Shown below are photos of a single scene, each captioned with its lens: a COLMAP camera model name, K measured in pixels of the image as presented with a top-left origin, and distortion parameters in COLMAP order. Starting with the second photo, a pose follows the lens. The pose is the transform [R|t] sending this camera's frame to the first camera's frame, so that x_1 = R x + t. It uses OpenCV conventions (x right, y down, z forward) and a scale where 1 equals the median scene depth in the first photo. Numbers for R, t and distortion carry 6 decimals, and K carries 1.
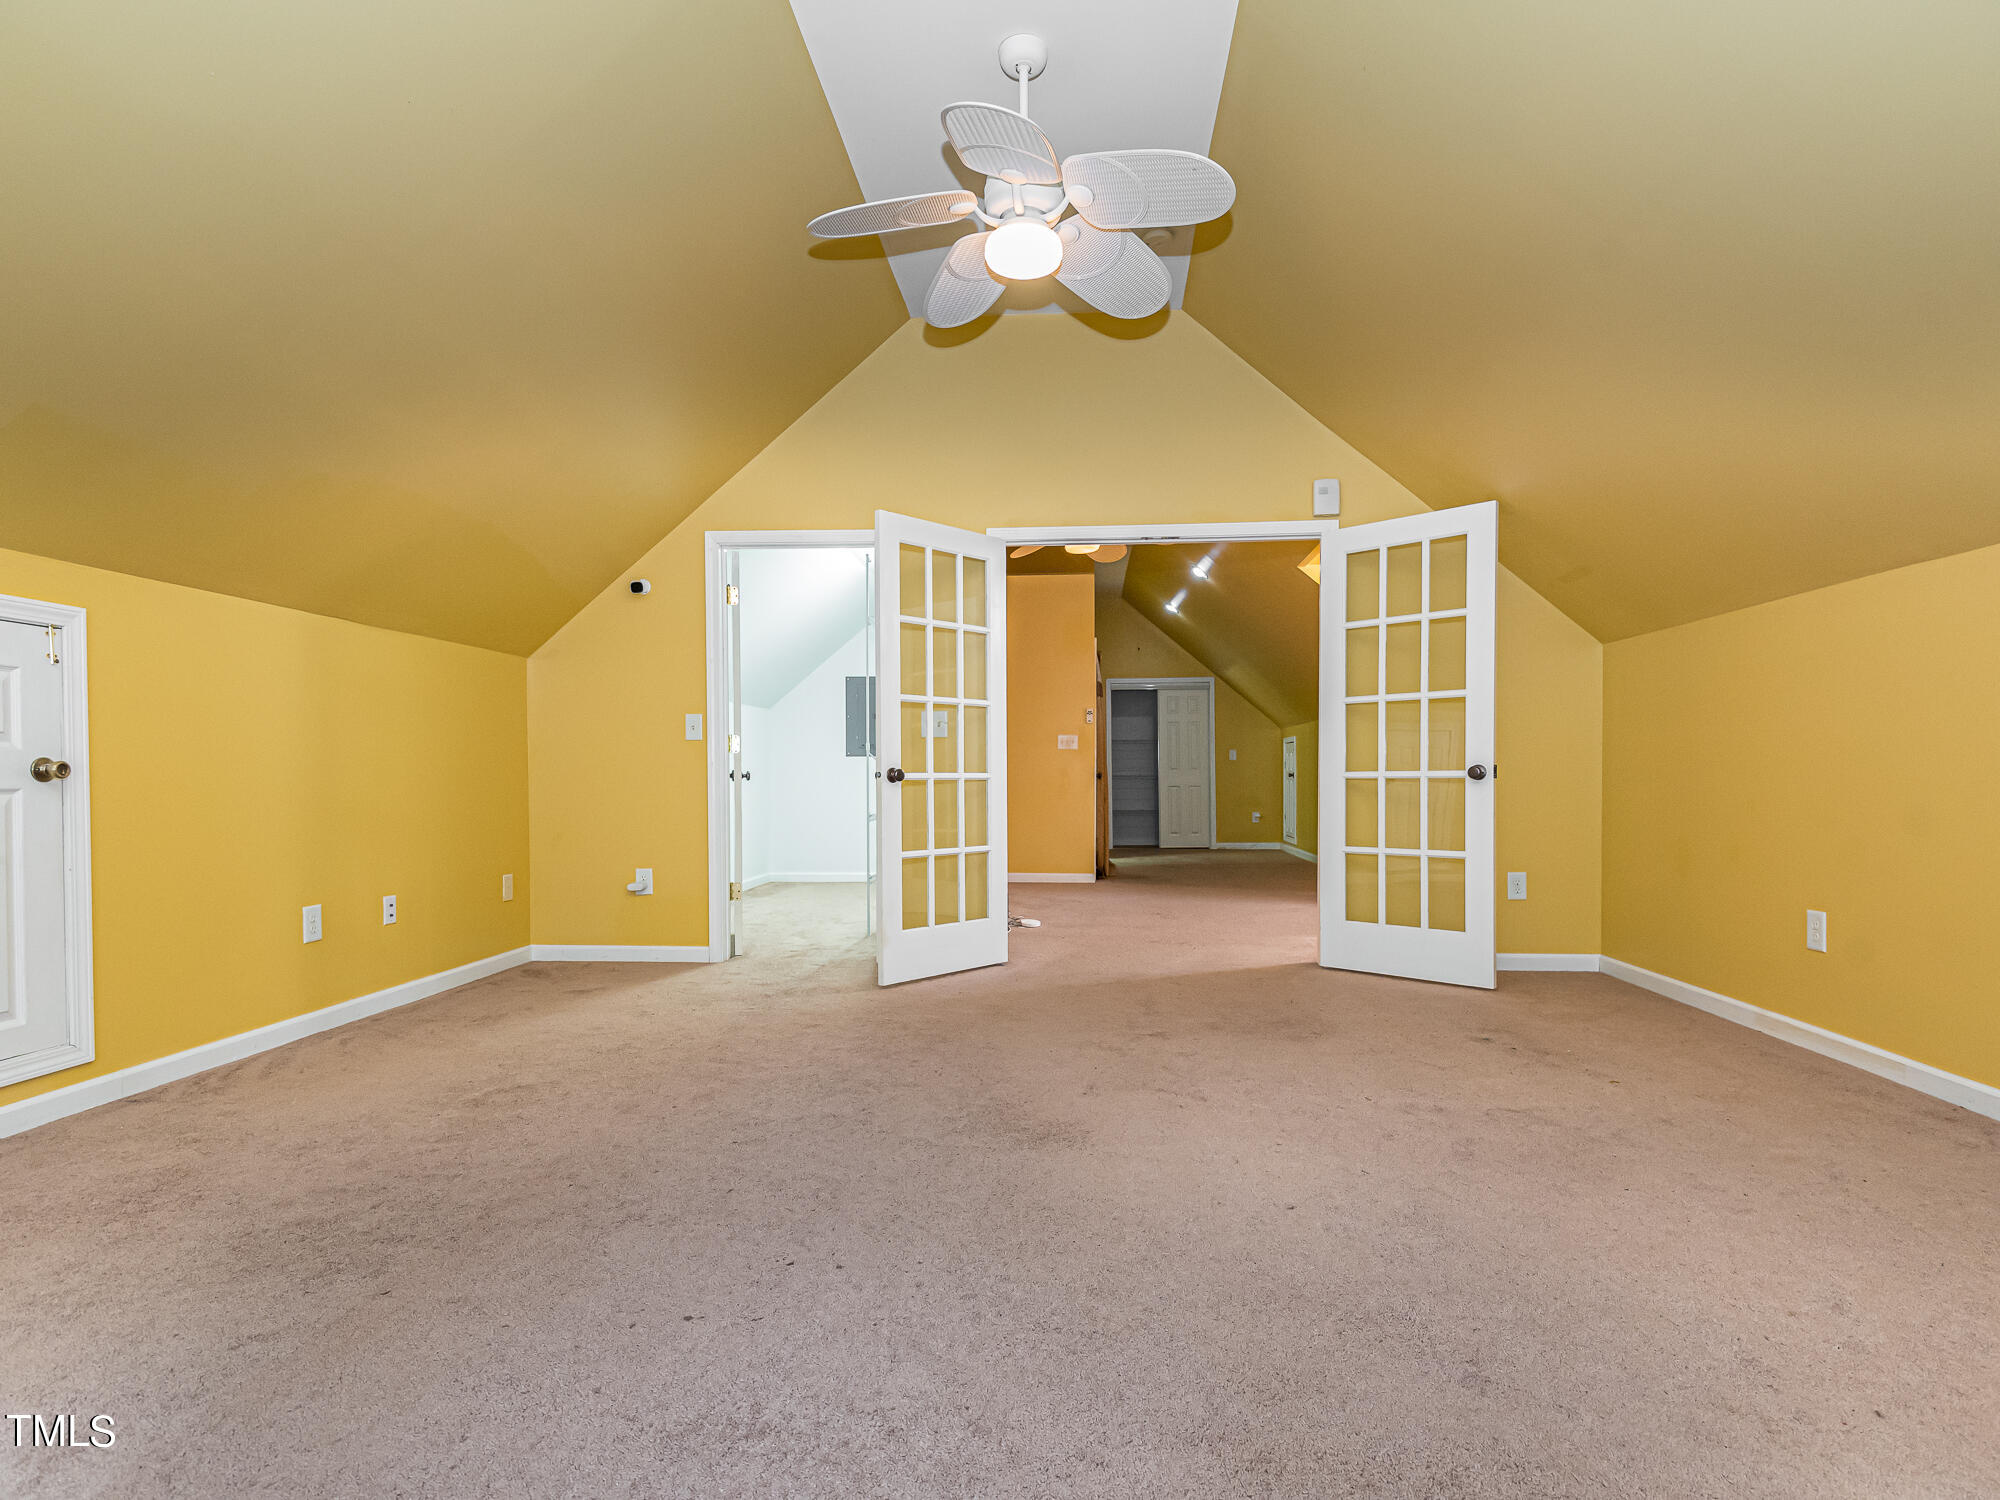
lens RADIAL K [[1023.3, 0, 1015.9], [0, 1023.3, 791.6], [0, 0, 1]] dist [0.032866, -0.018253]
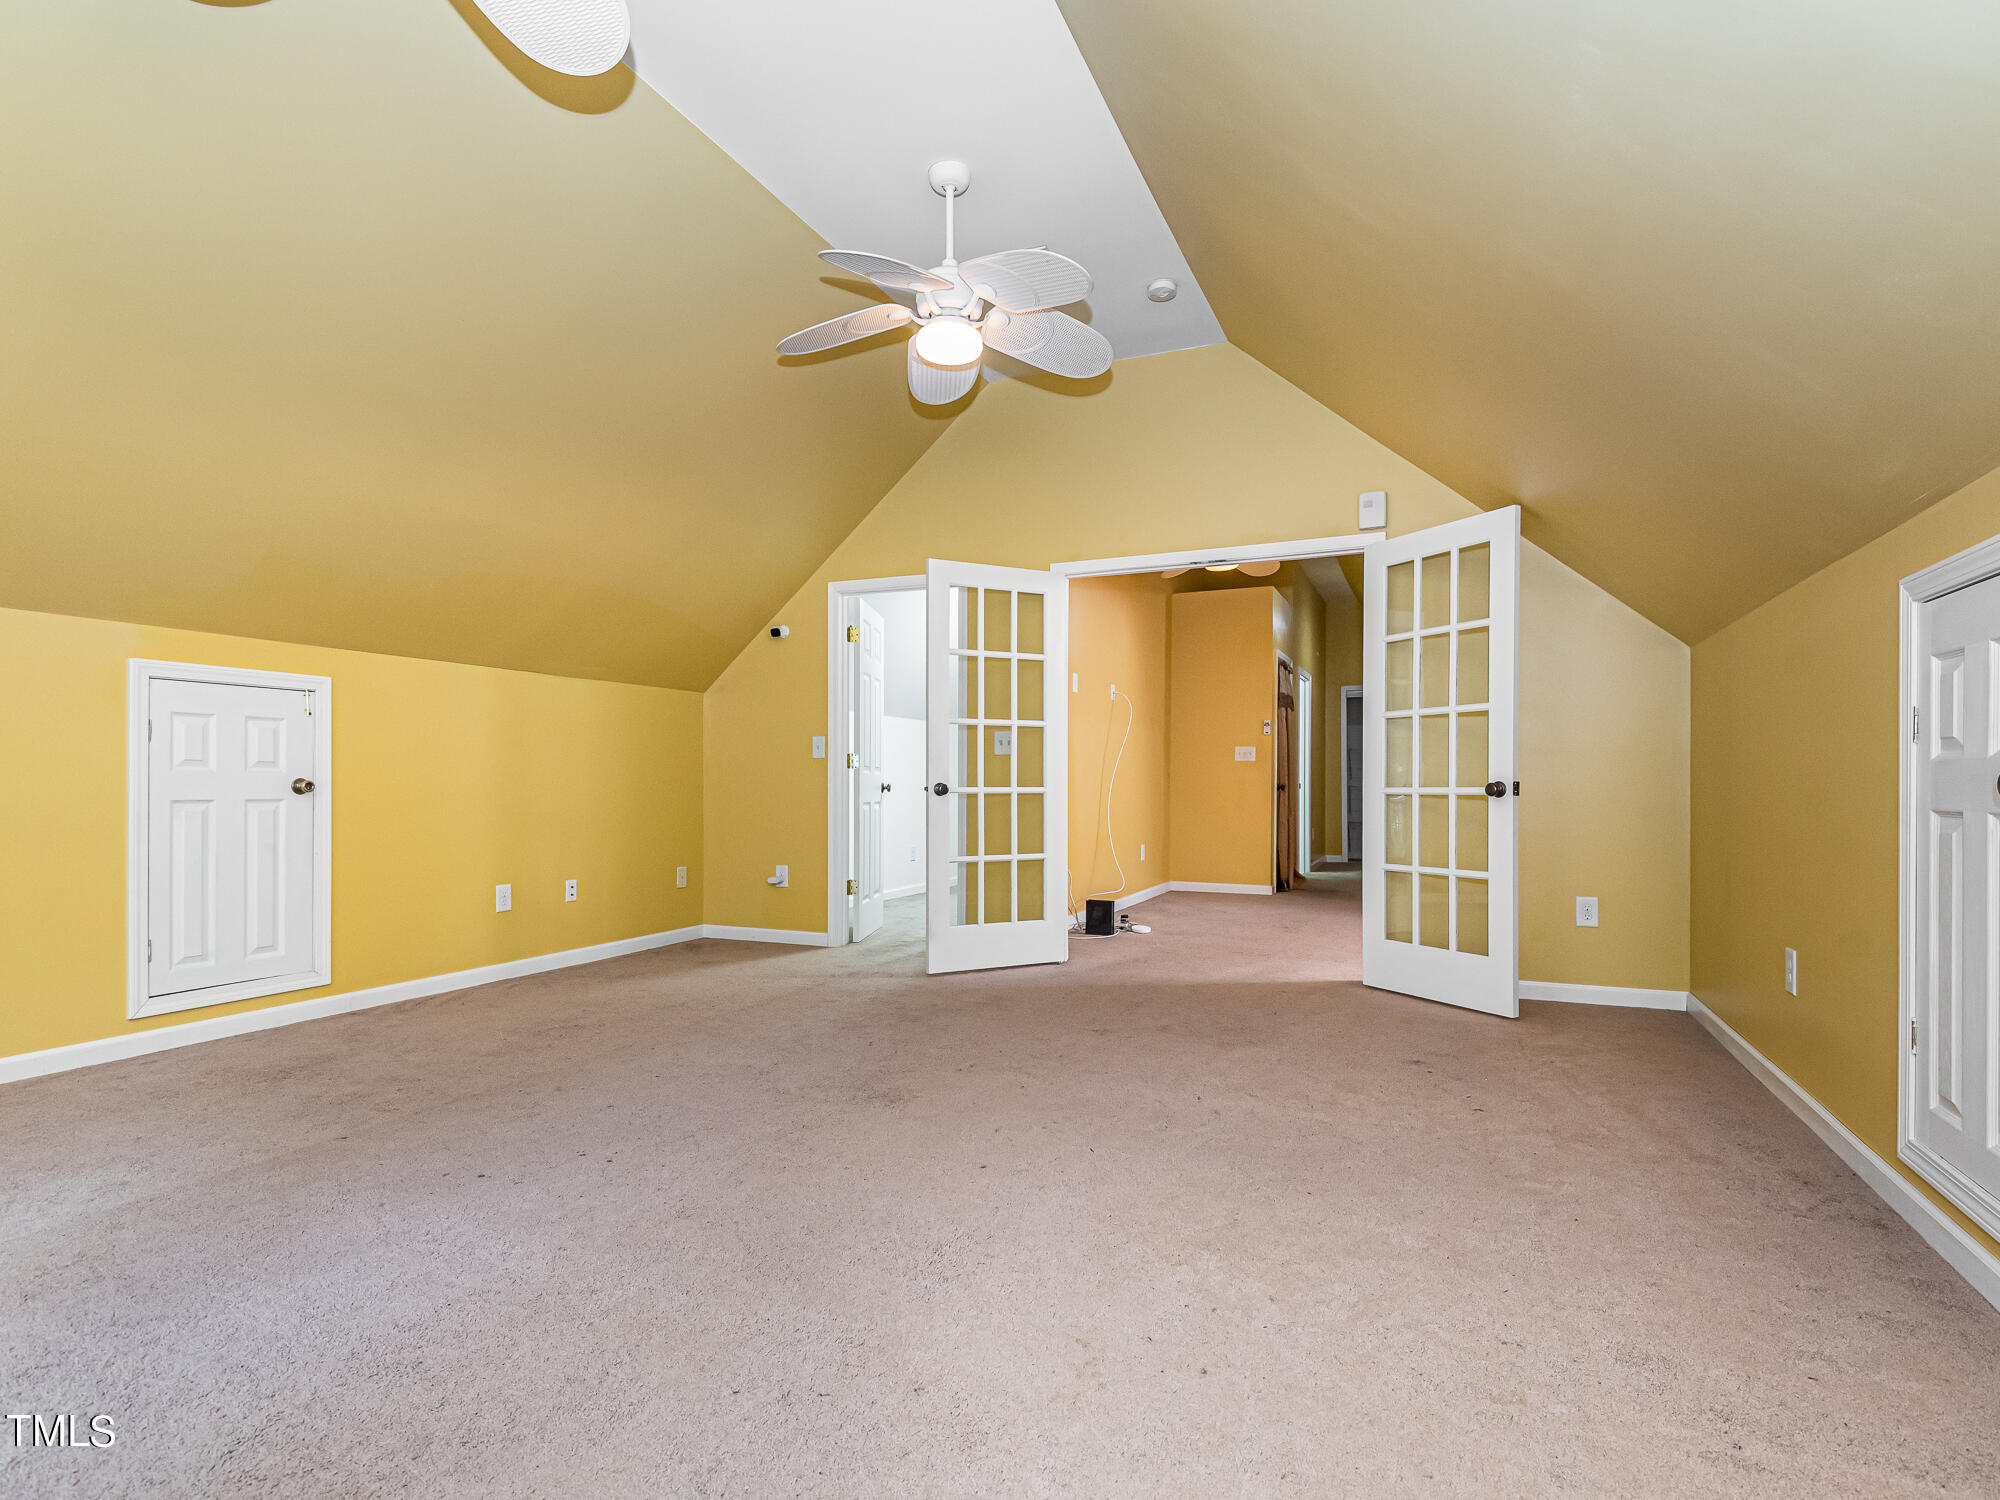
lens RADIAL K [[1023.3, 0, 1023.2], [0, 1023.3, 781.0], [0, 0, 1]] dist [0.032866, -0.018253]
pose [[0.944912, 0.001550, -0.327321, 0.329617], [-0.007206, 0.999845, -0.016067, -0.007295], [0.327246, 0.017540, 0.944776, -0.044449]]
